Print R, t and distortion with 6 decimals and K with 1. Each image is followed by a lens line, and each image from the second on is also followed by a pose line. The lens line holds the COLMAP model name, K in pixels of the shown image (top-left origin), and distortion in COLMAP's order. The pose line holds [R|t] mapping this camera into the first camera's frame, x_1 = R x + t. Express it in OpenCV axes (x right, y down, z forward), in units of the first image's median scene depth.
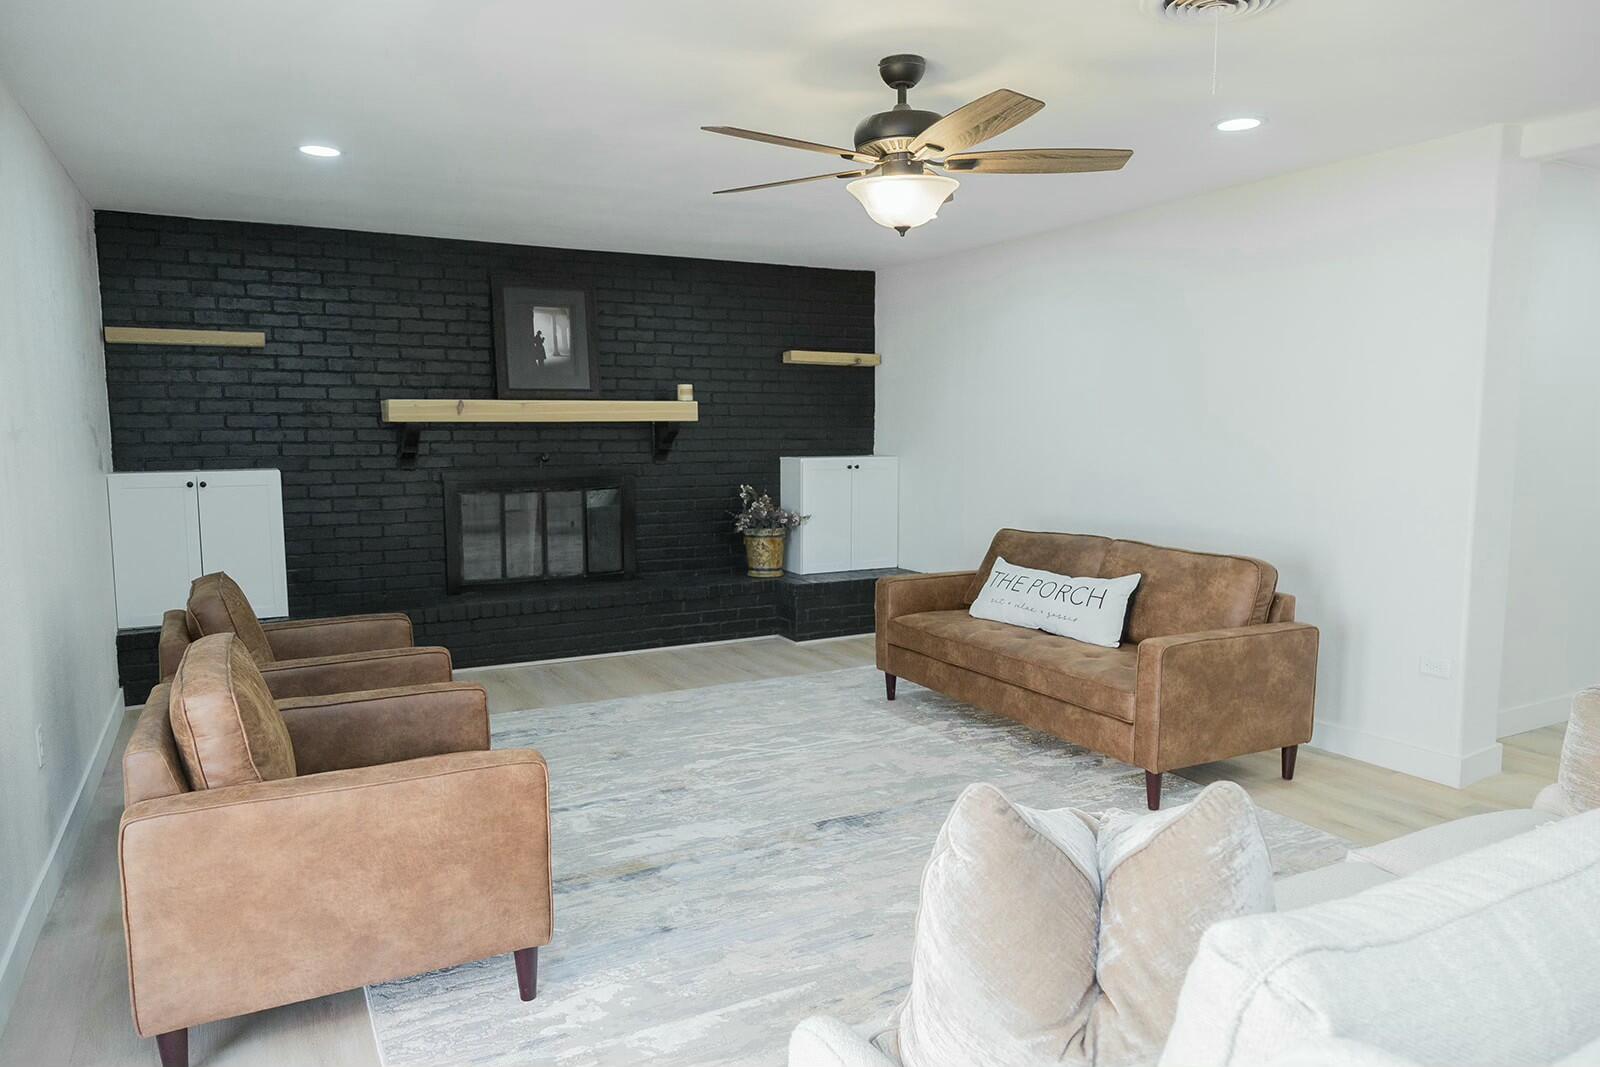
lens RADIAL K [[1059.0, 0, 800.0], [0, 1059.0, 533.5], [0, 0, 1]] dist [-0.000574, 0.000117]
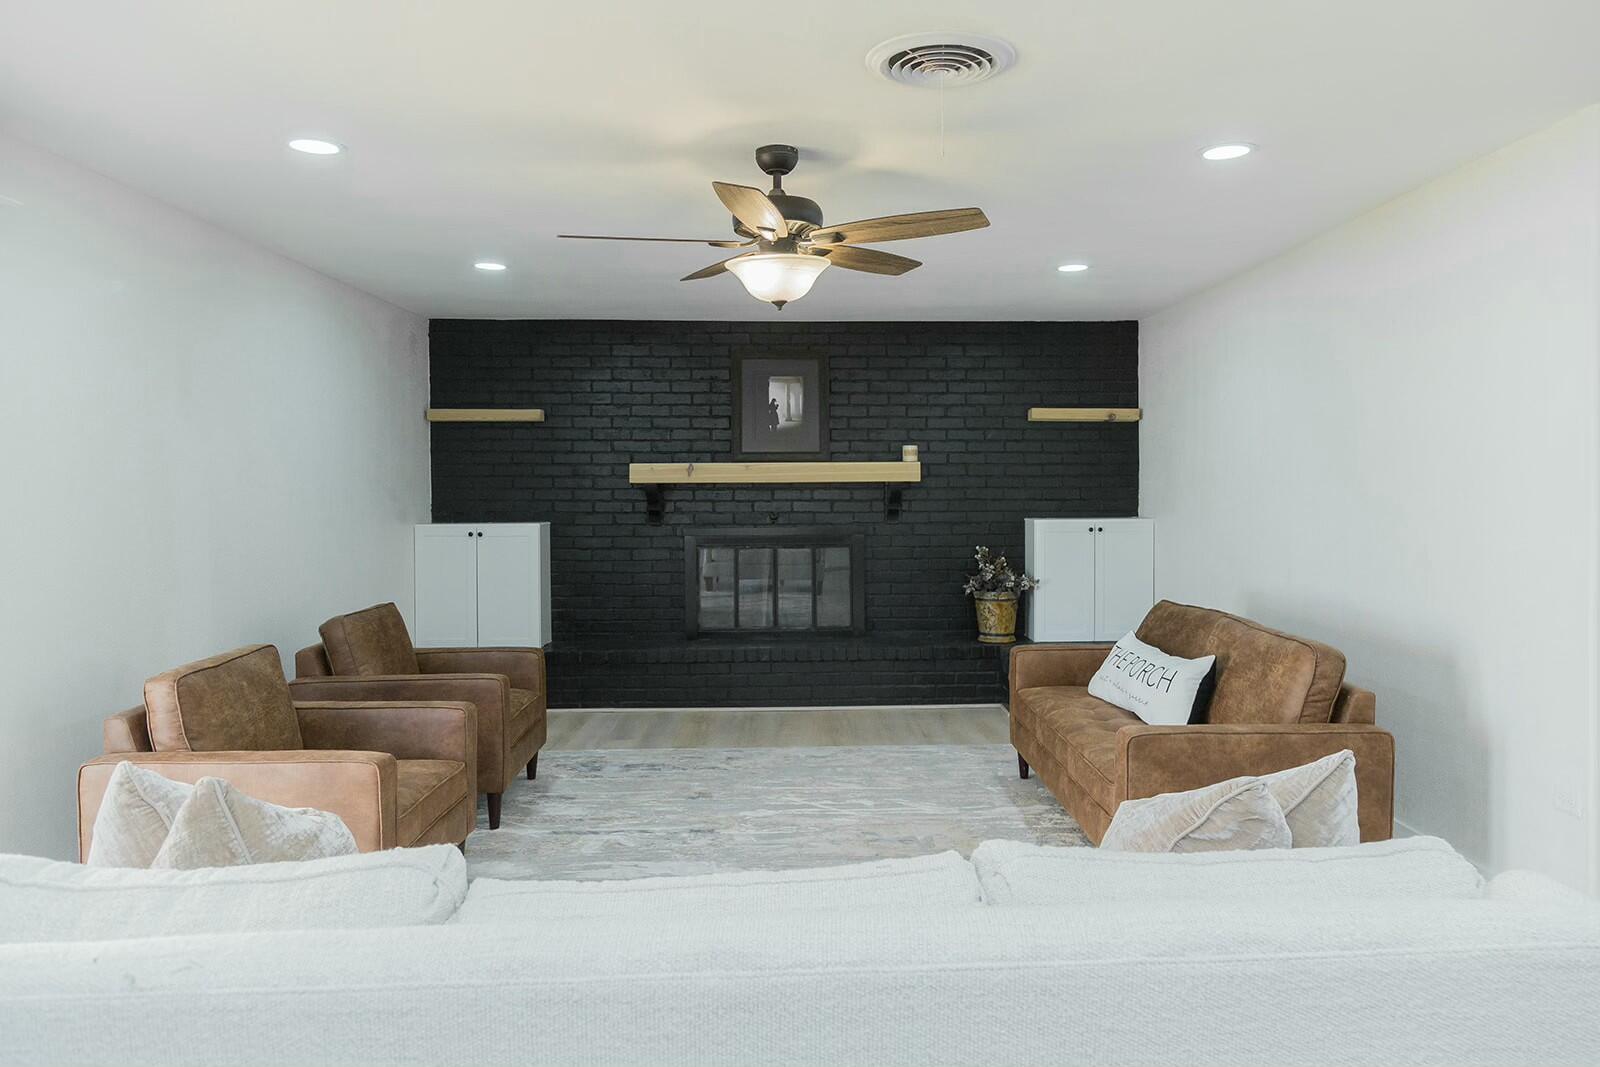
lens RADIAL K [[1099.8, 0, 802.3], [0, 1099.8, 493.7], [0, 0, 1]] dist [-0.002725, 0.000424]
pose [[0.899566, 0.002200, -0.436779, 0.278329], [-0.042806, 0.995618, -0.083146, -0.003231], [0.434682, 0.093492, 0.895718, 0.019750]]
